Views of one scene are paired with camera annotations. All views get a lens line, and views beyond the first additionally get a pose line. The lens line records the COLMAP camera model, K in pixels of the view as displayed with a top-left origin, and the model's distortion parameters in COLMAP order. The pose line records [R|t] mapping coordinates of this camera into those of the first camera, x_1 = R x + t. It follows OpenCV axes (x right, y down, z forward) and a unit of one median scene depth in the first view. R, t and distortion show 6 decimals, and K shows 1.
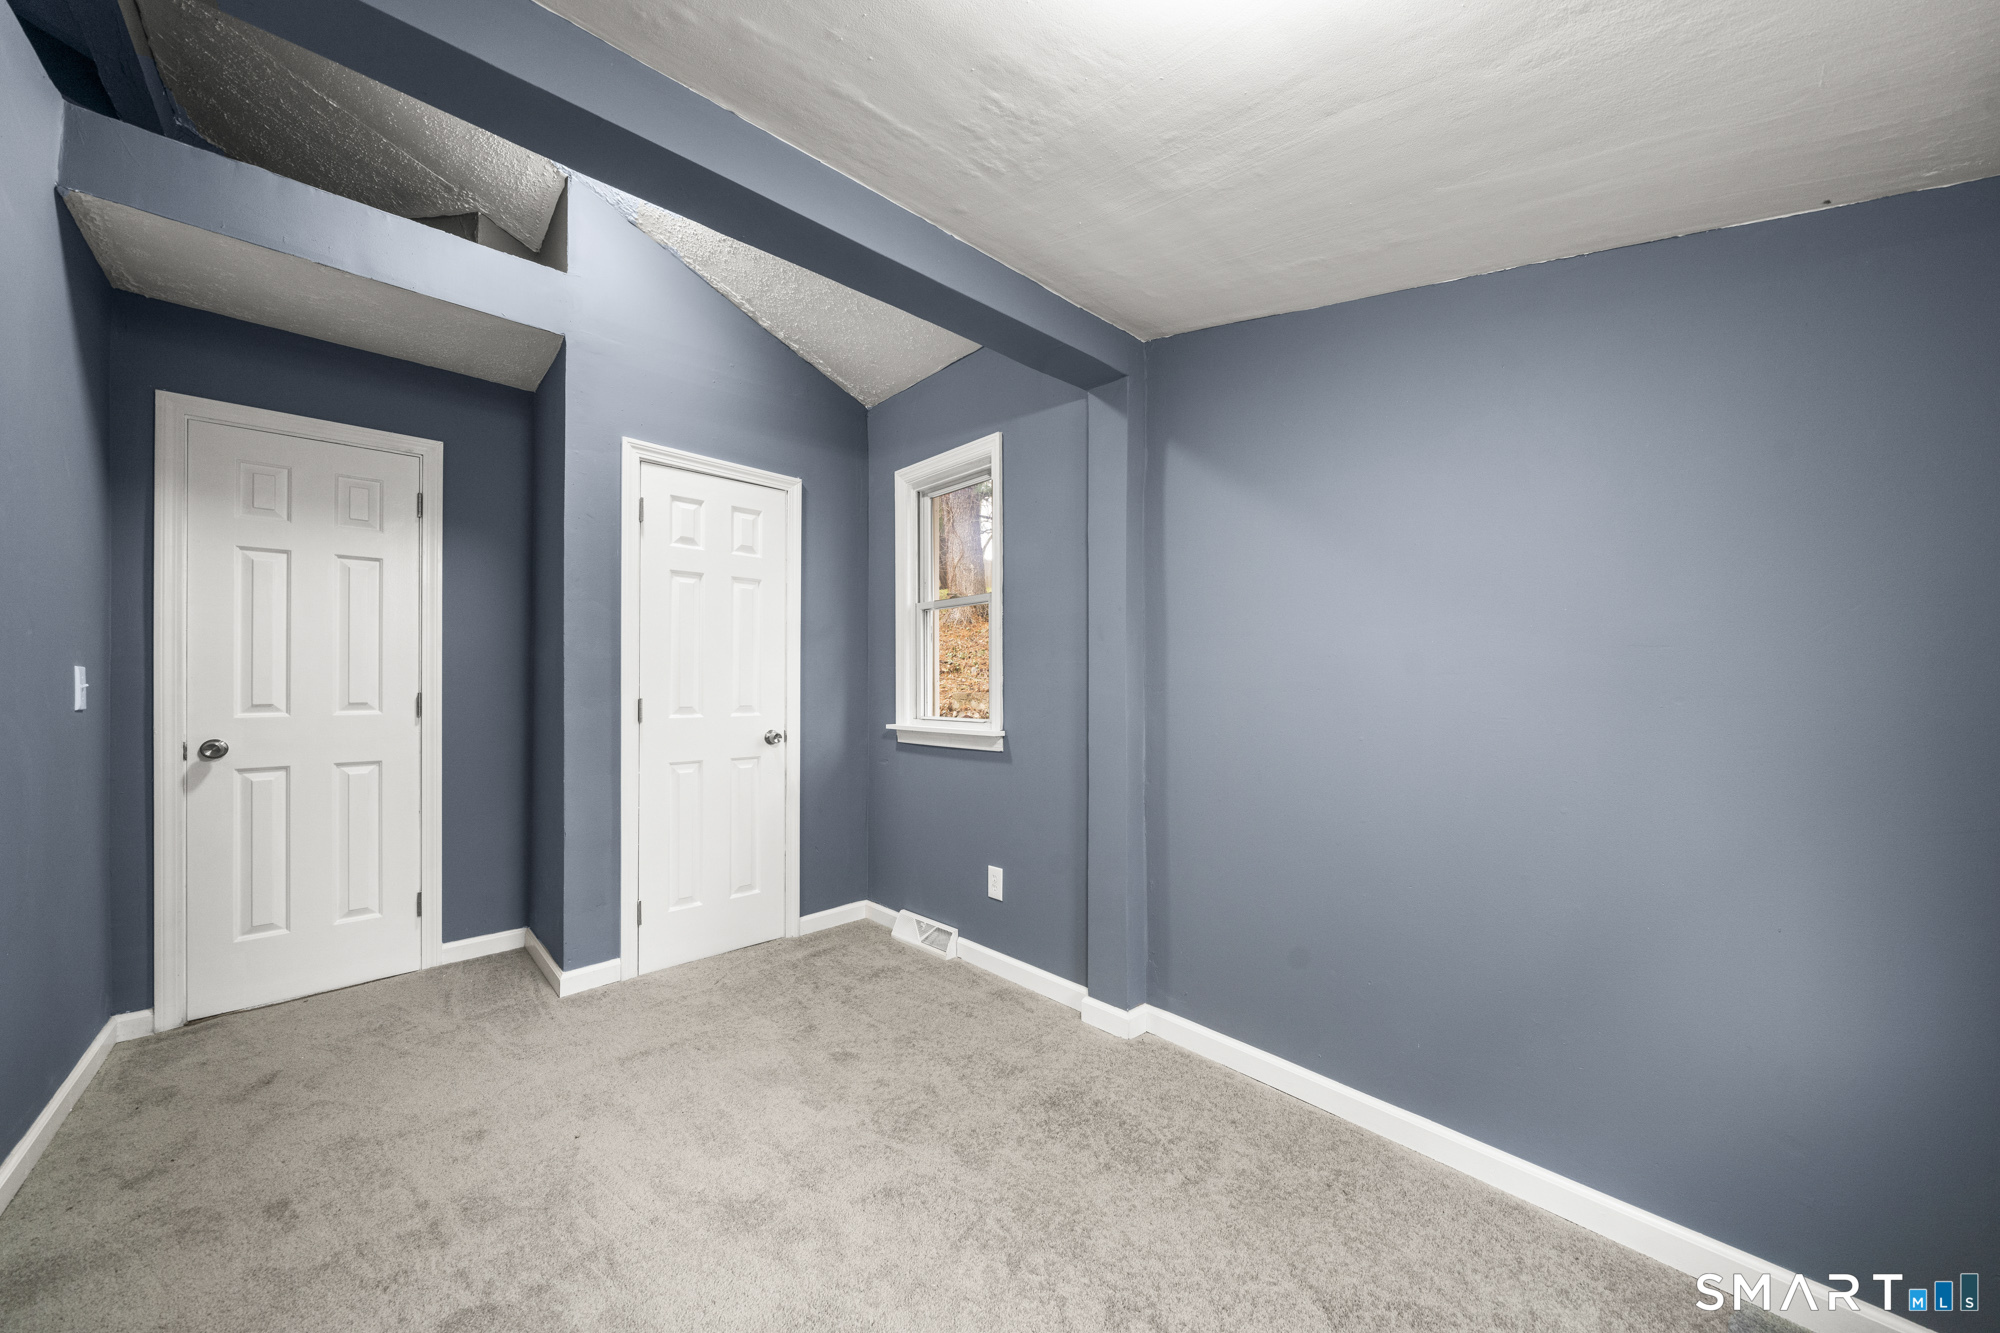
lens RADIAL K [[708.9, 0, 999.6], [0, 708.9, 678.5], [0, 0, 1]] dist [-0.007614, -0.000055]
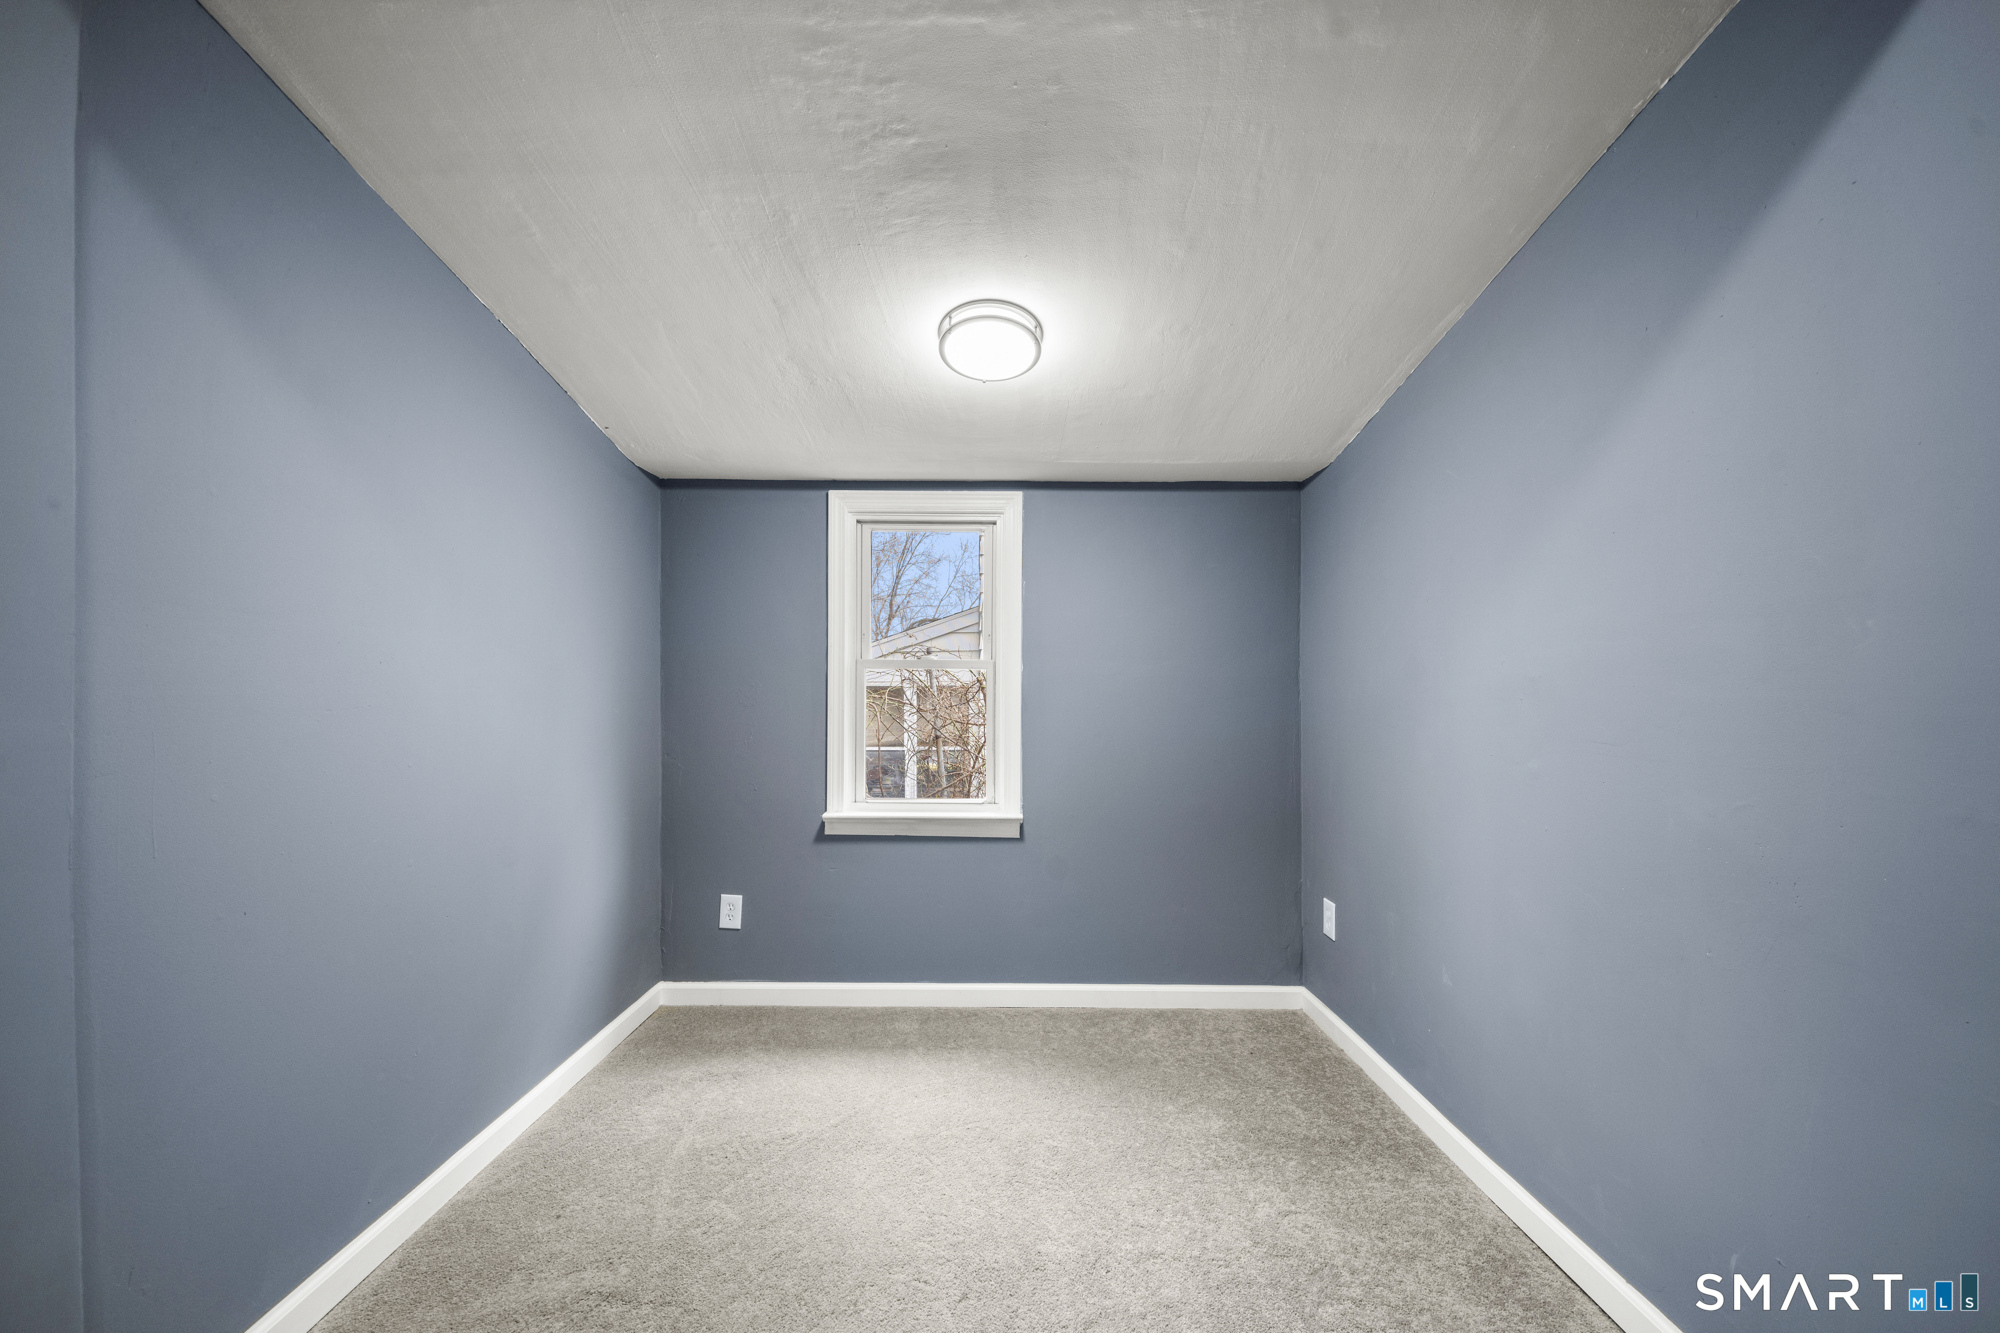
lens RADIAL K [[776.6, 0, 997.8], [0, 776.6, 693.7], [0, 0, 1]] dist [-0.000496, 0.000007]
pose [[-0.741839, -0.004682, 0.670561, -0.550699], [-0.003648, 0.999989, 0.002946, -0.002781], [-0.670568, -0.000261, -0.741848, 1.105738]]
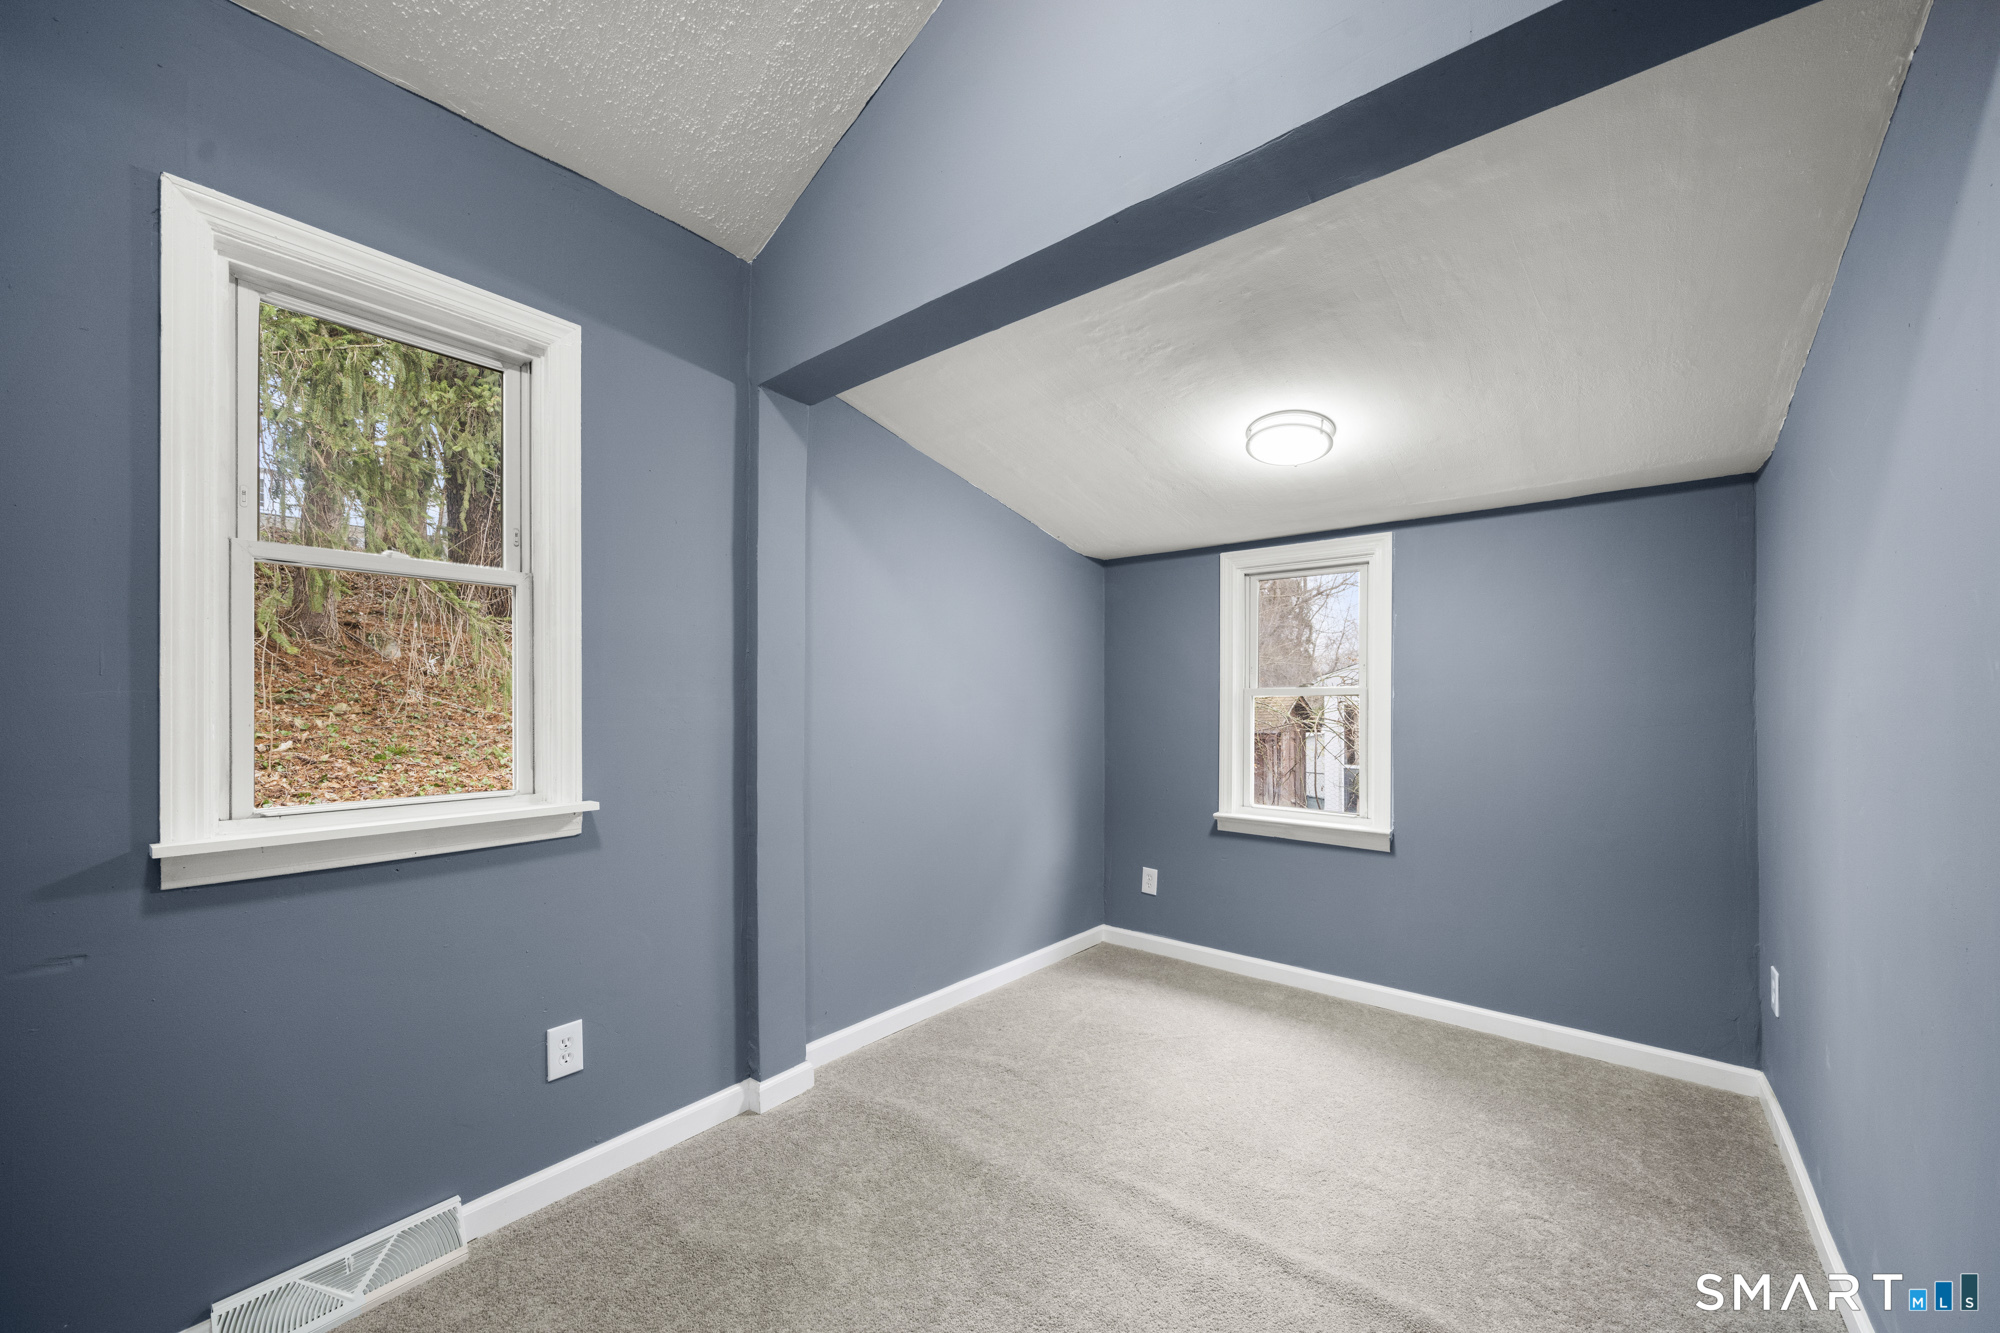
lens RADIAL K [[755.6, 0, 1000.6], [0, 755.6, 700.9], [0, 0, 1]] dist [-0.000382, -0.000022]
pose [[-0.149005, 0.004139, 0.988828, -0.998930], [-0.005716, 0.999971, -0.005047, -0.022148], [-0.988820, -0.006404, -0.148977, 1.006989]]
